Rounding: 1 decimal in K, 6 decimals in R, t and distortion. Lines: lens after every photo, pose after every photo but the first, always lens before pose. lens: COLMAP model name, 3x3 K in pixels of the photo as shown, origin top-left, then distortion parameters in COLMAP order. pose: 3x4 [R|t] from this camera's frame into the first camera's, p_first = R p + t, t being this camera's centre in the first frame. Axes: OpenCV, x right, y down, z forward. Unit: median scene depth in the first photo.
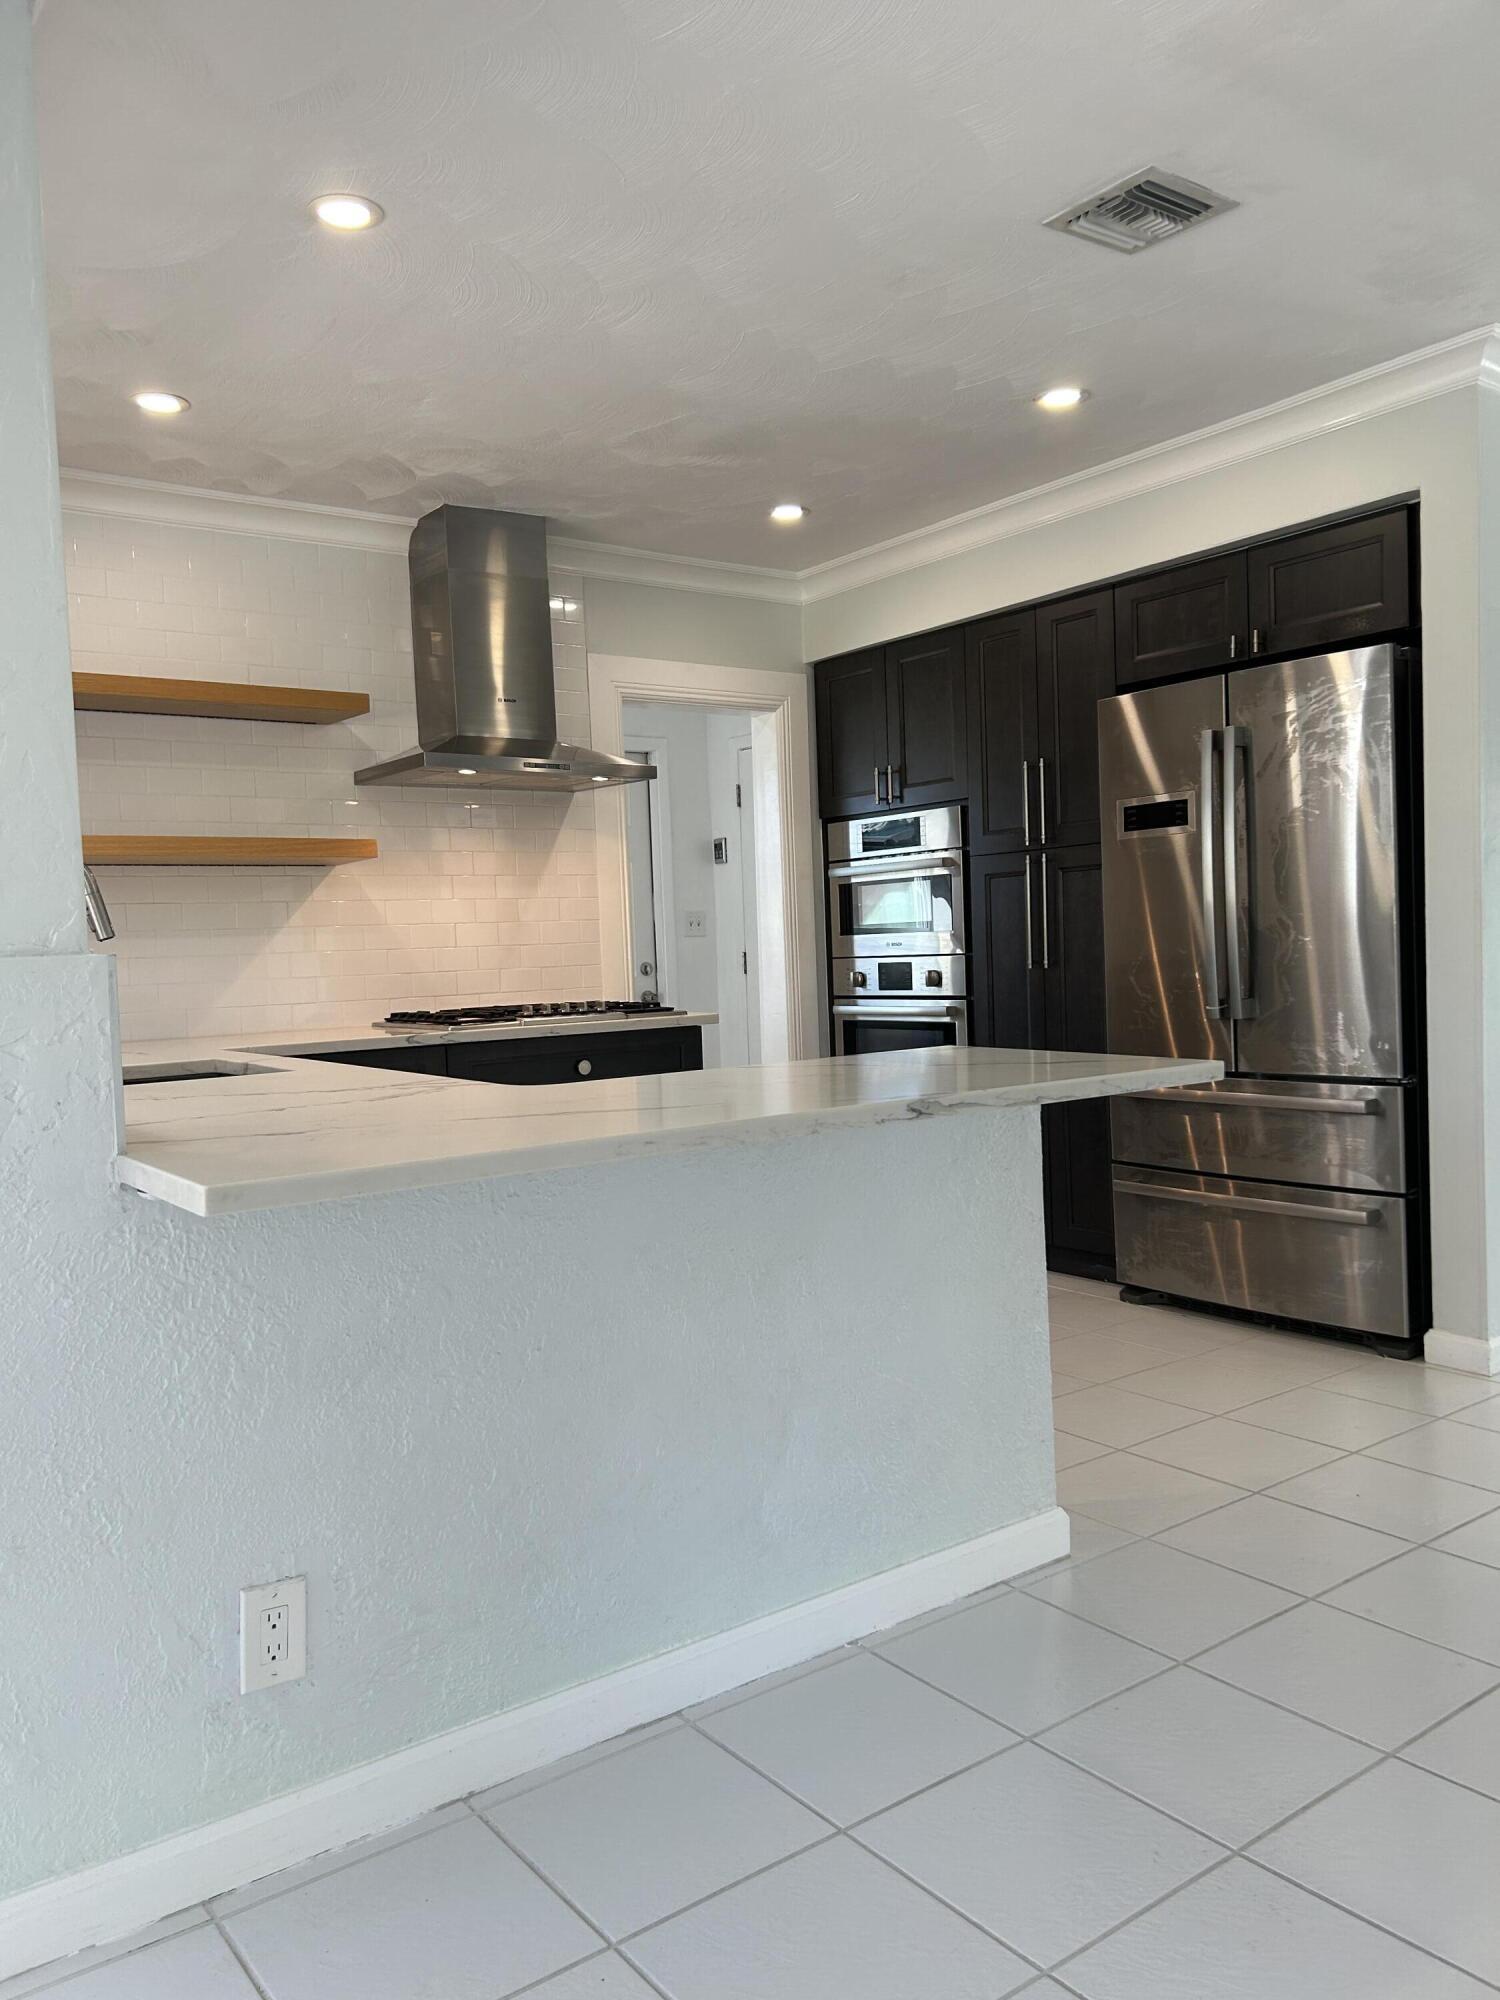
lens RADIAL K [[1497.2, 0, 750.0], [0, 1497.2, 1000.0], [0, 0, 1]] dist [0.003370, -0.003733]
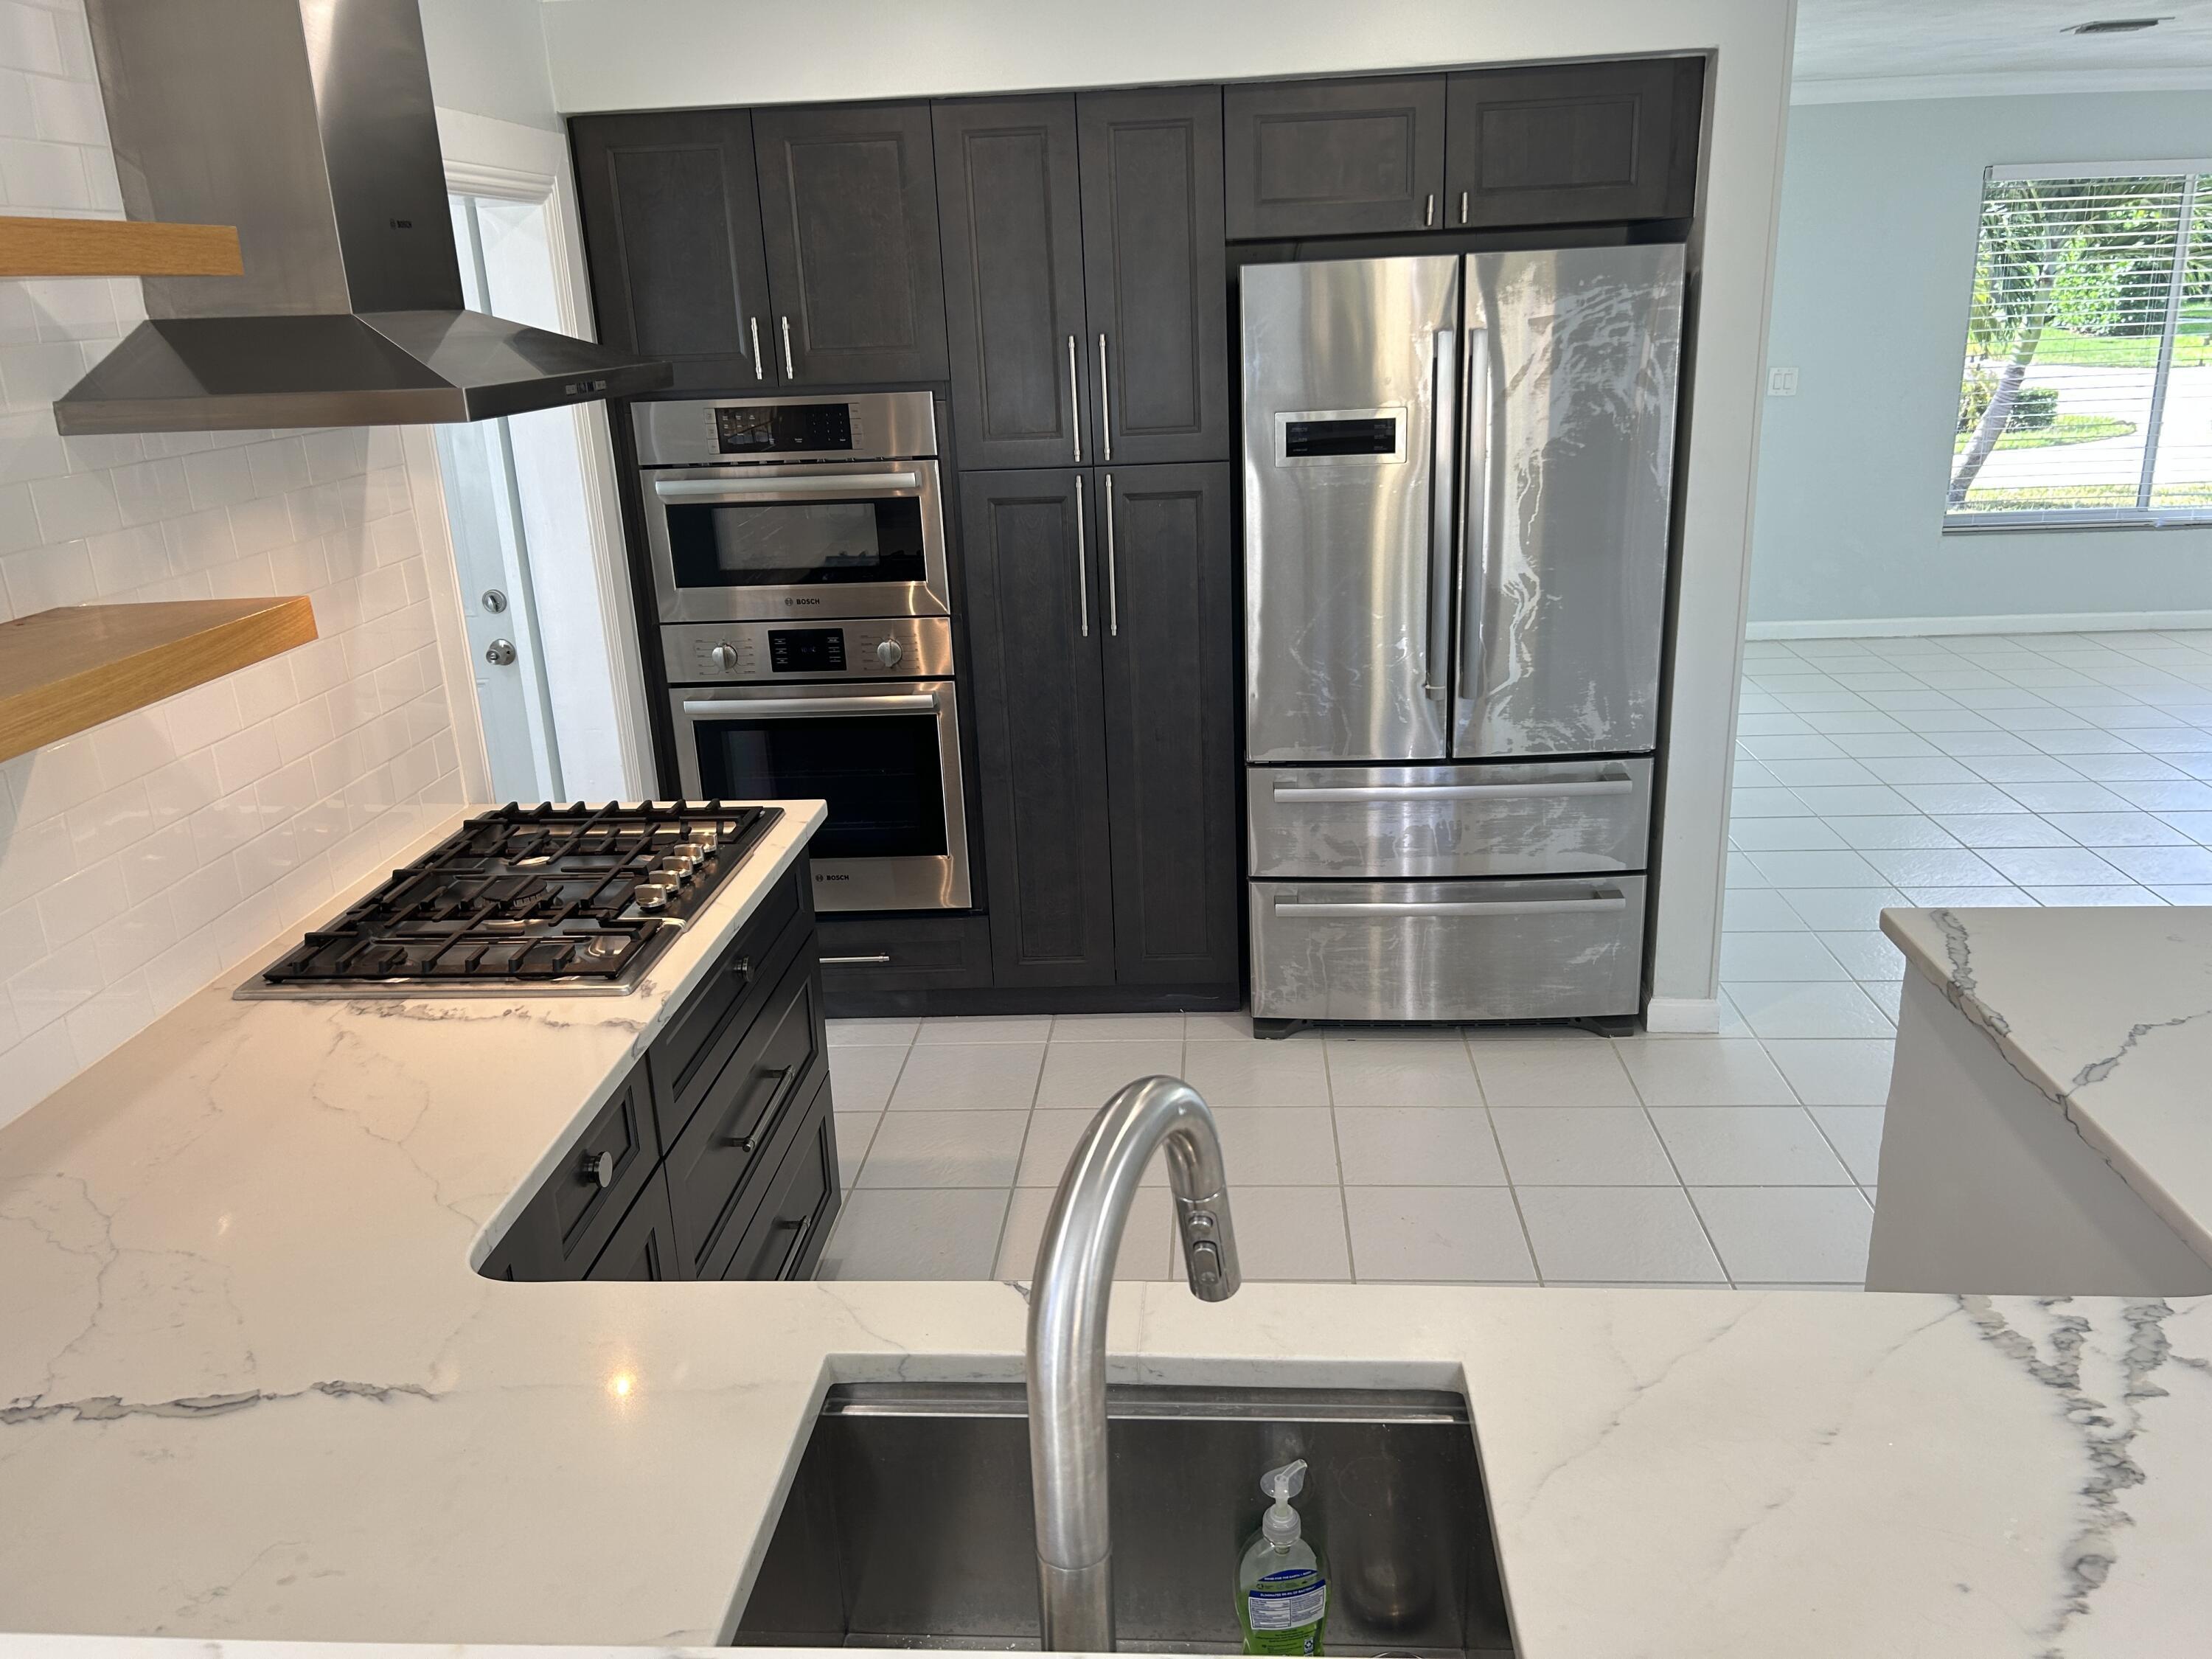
lens RADIAL K [[1655.9, 0, 1106.0], [0, 1655.9, 829.5], [0, 0, 1]] dist [0.003370, -0.003733]
pose [[0.643597, -0.229279, 0.730215, -0.458293], [0.043273, 0.963450, 0.264371, -0.157939], [-0.764140, -0.138550, 0.629995, 0.540288]]
